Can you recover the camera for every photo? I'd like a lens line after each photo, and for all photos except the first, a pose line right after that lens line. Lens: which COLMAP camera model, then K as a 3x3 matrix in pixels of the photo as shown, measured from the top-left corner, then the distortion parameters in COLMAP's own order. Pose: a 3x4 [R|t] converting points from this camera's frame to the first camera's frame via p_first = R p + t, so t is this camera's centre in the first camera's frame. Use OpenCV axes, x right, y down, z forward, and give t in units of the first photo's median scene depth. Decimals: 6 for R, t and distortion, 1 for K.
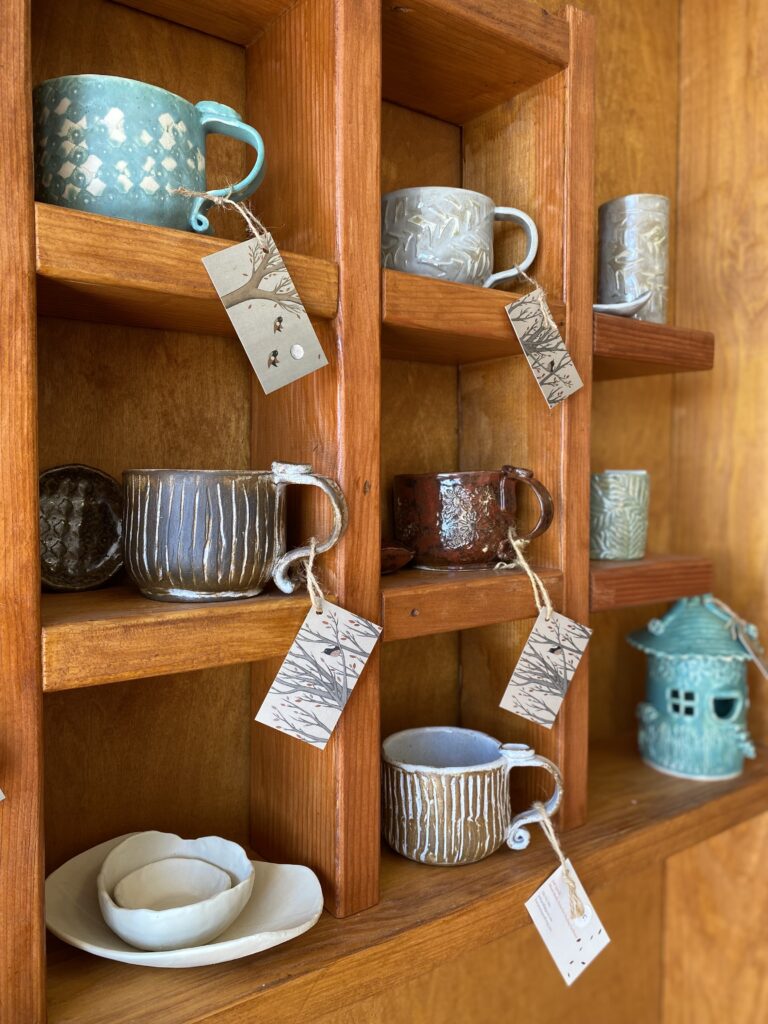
lens RADIAL K [[779.7, 0, 384.0], [0, 779.7, 512.0], [0, 0, 1]] dist [0.011013, -0.010028]
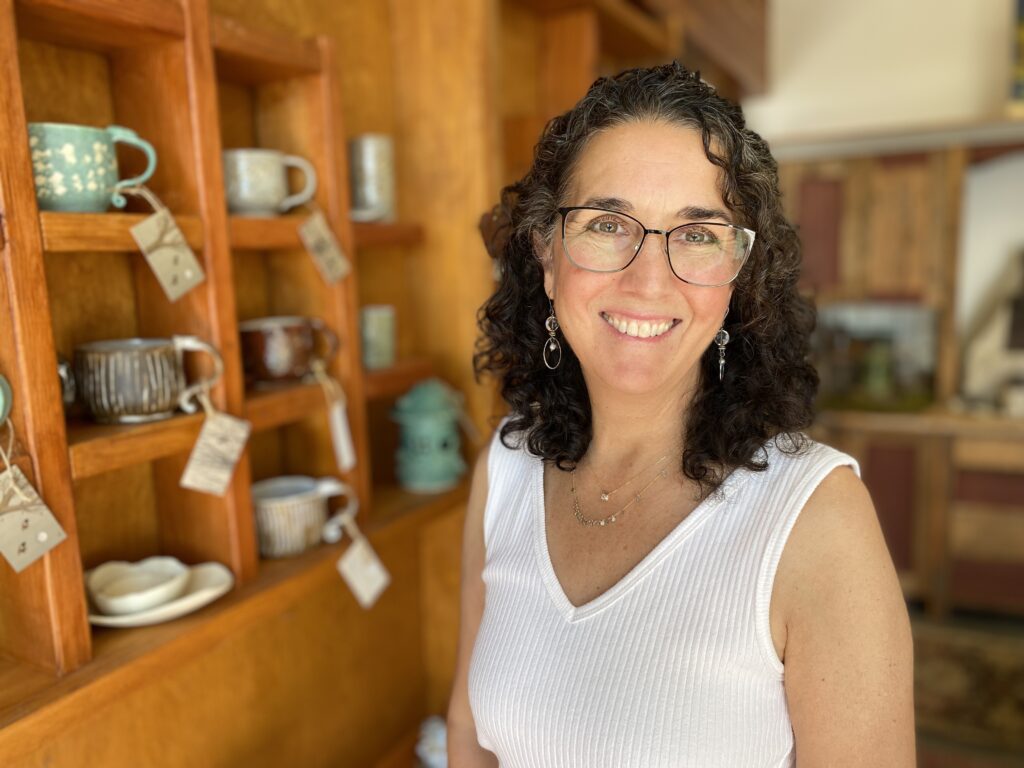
lens RADIAL K [[779.7, 0, 511.3], [0, 779.7, 371.6], [0, 0, 1]] dist [0.011013, -0.010028]
pose [[0.896237, -0.099537, 0.432264, -0.192374], [0.056885, 0.992242, 0.110541, -0.113746], [-0.439913, -0.074482, 0.894946, -0.724640]]
